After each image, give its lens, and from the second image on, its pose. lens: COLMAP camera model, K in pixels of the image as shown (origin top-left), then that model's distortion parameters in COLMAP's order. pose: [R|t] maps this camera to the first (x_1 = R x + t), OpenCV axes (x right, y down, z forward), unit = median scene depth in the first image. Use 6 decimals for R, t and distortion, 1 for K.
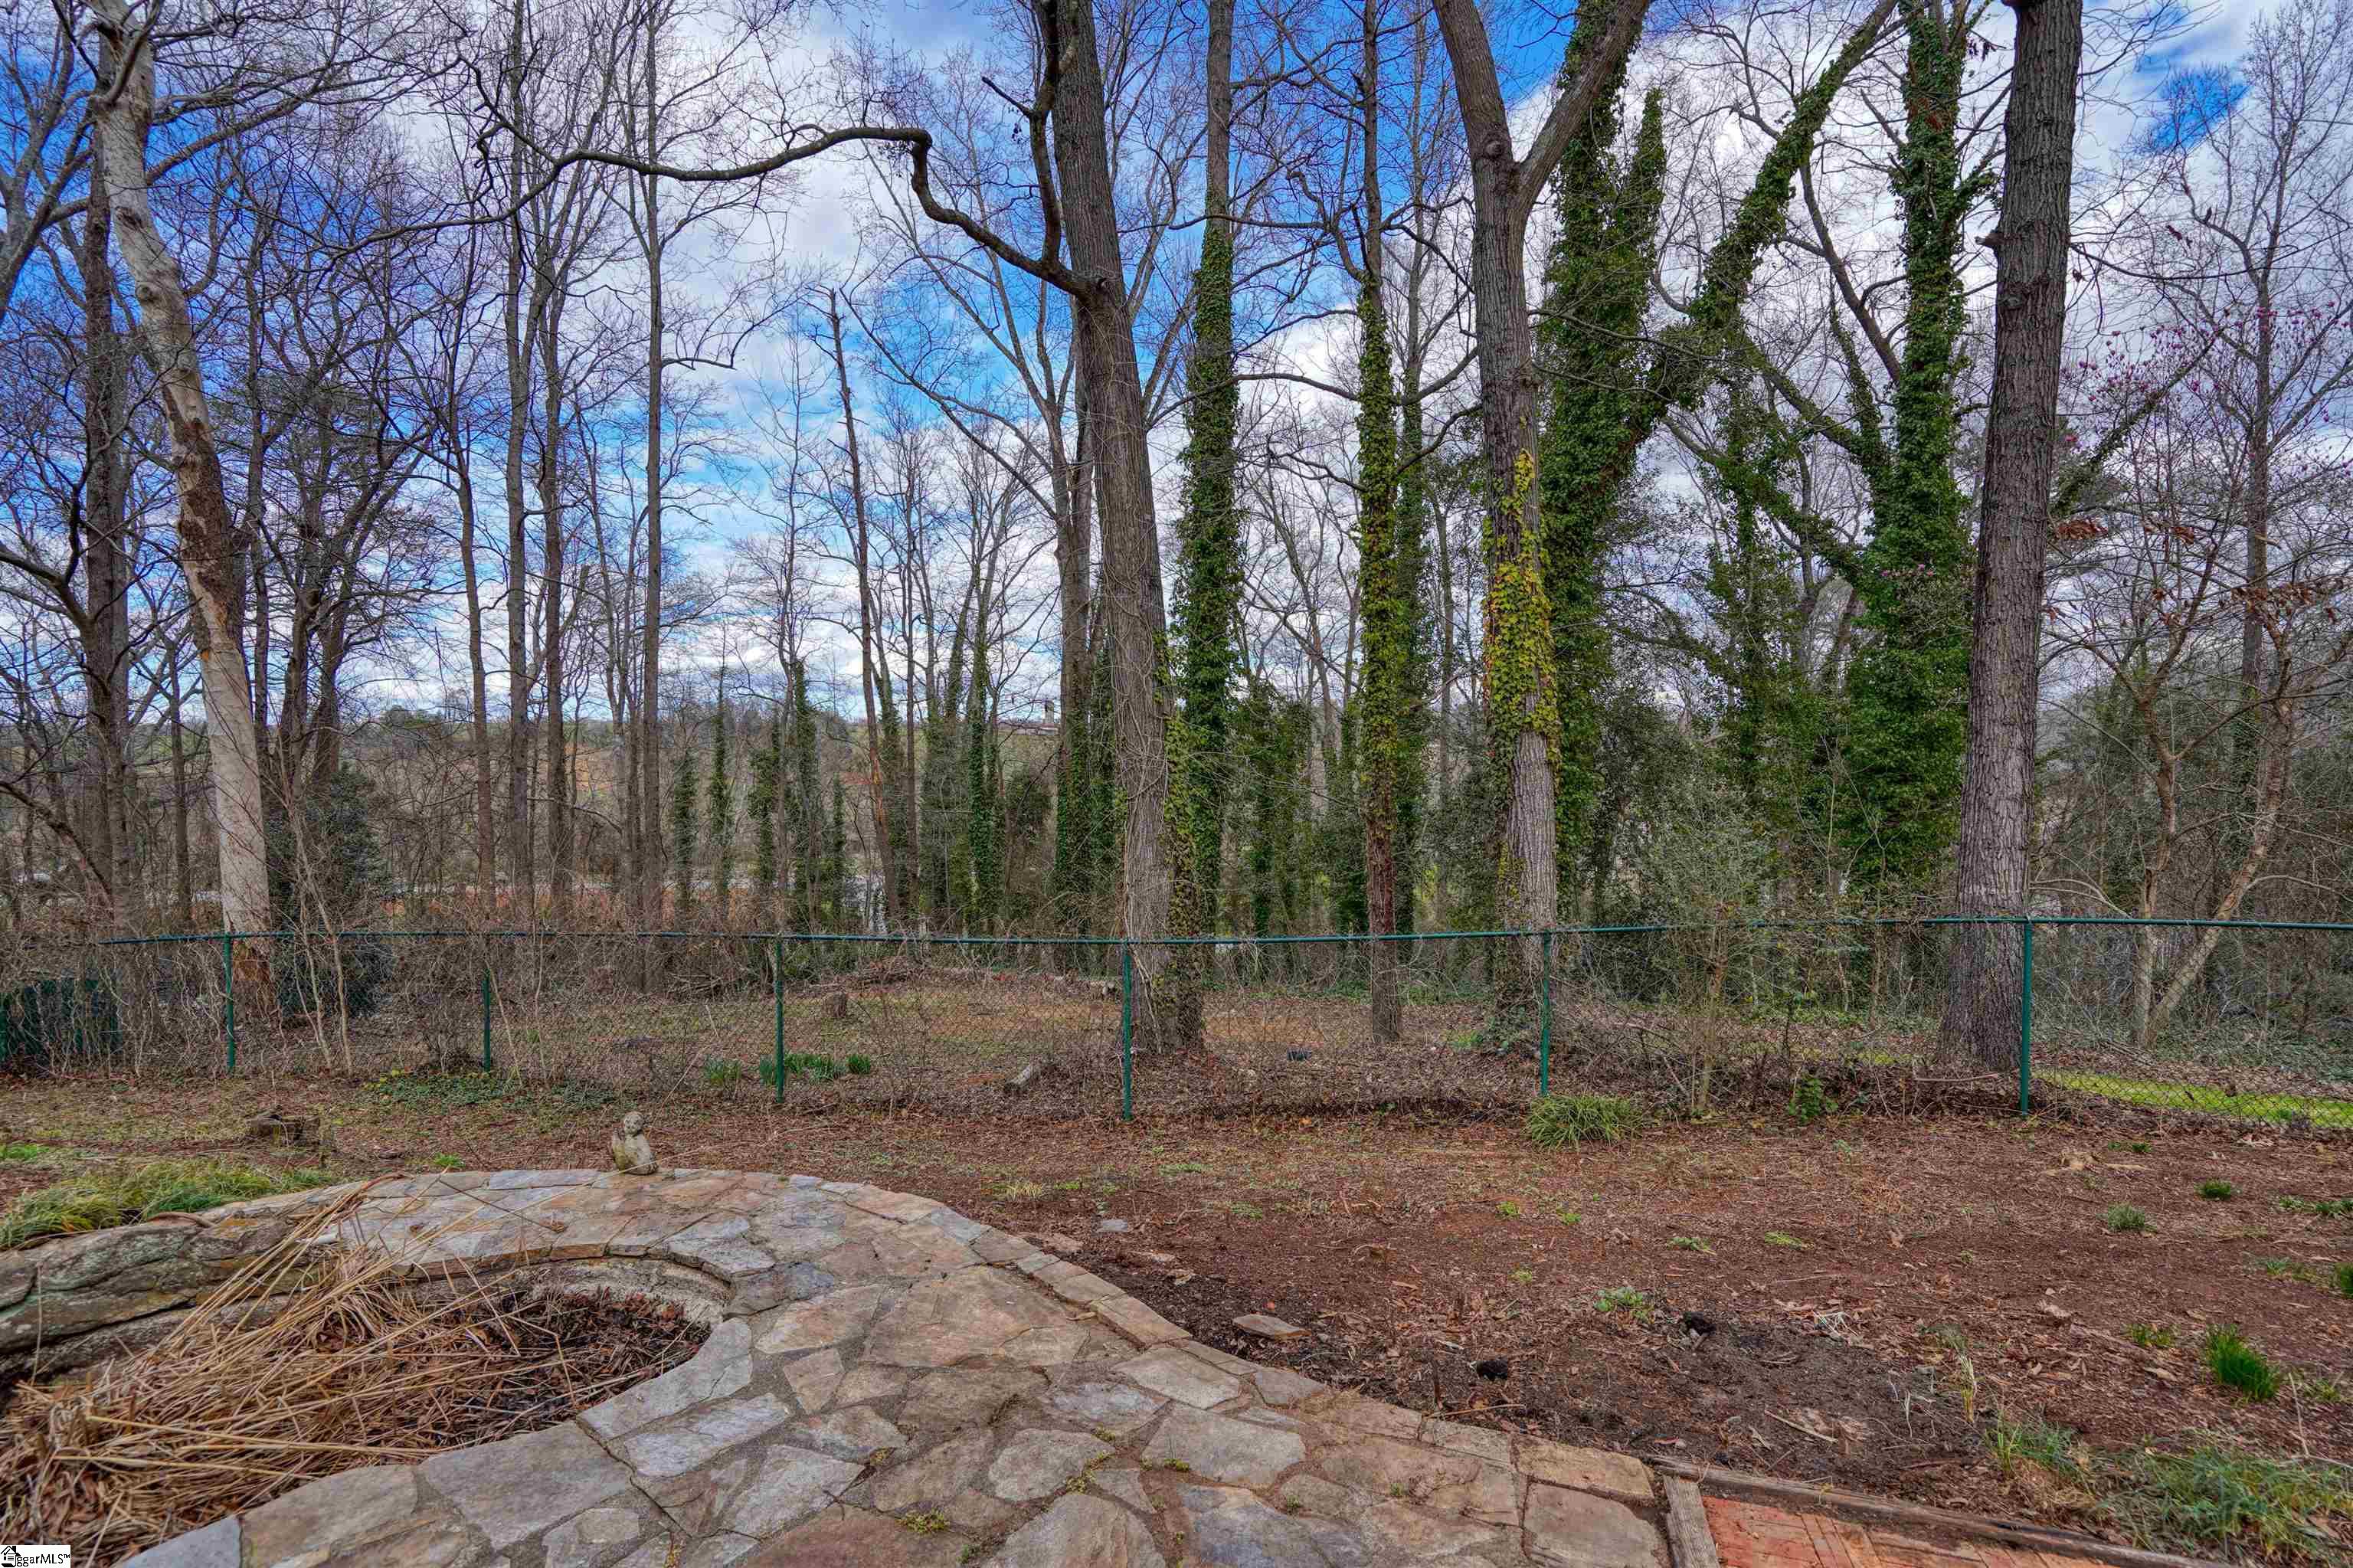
lens RADIAL K [[1082.4, 0, 1176.5], [0, 1082.4, 784.0], [0, 0, 1]] dist [-0.064844, 0.026293]
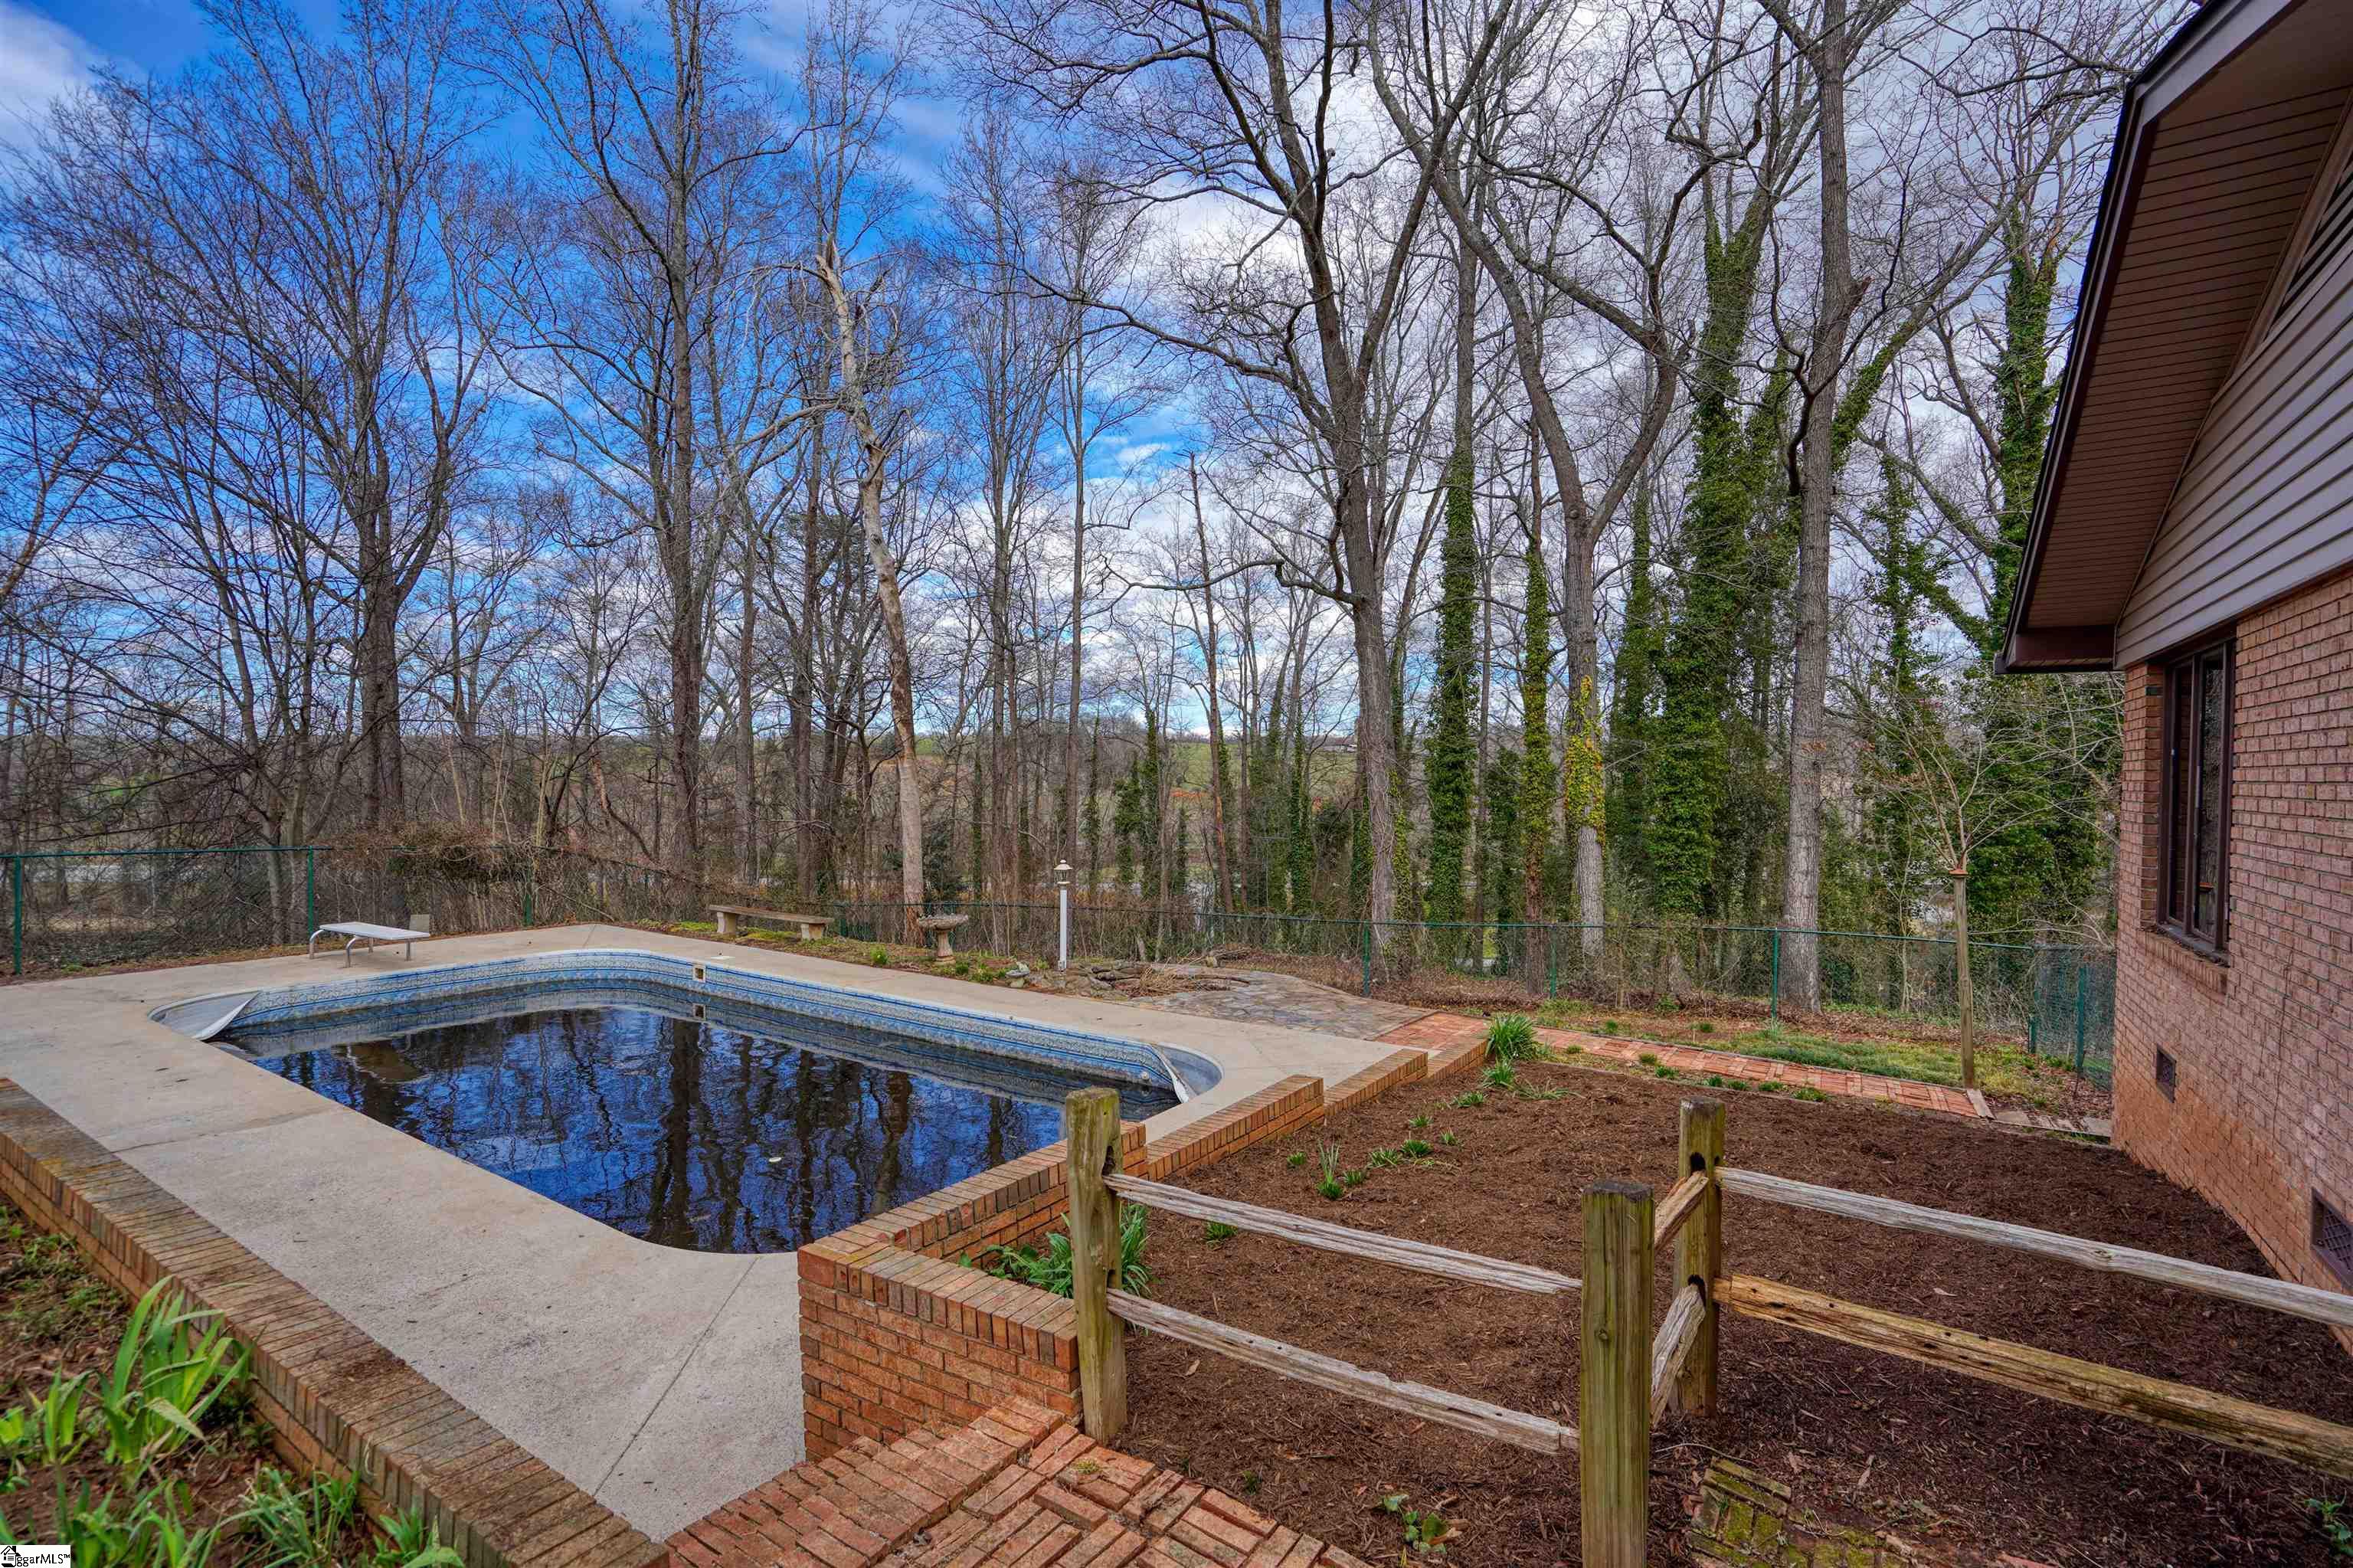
lens RADIAL K [[1082.4, 0, 1176.5], [0, 1082.4, 784.0], [0, 0, 1]] dist [-0.064844, 0.026293]
pose [[0.959738, 0.014413, -0.280528, 0.048590], [-0.017904, 0.999791, -0.009887, -0.026828], [0.280327, 0.014512, 0.959795, -0.309253]]
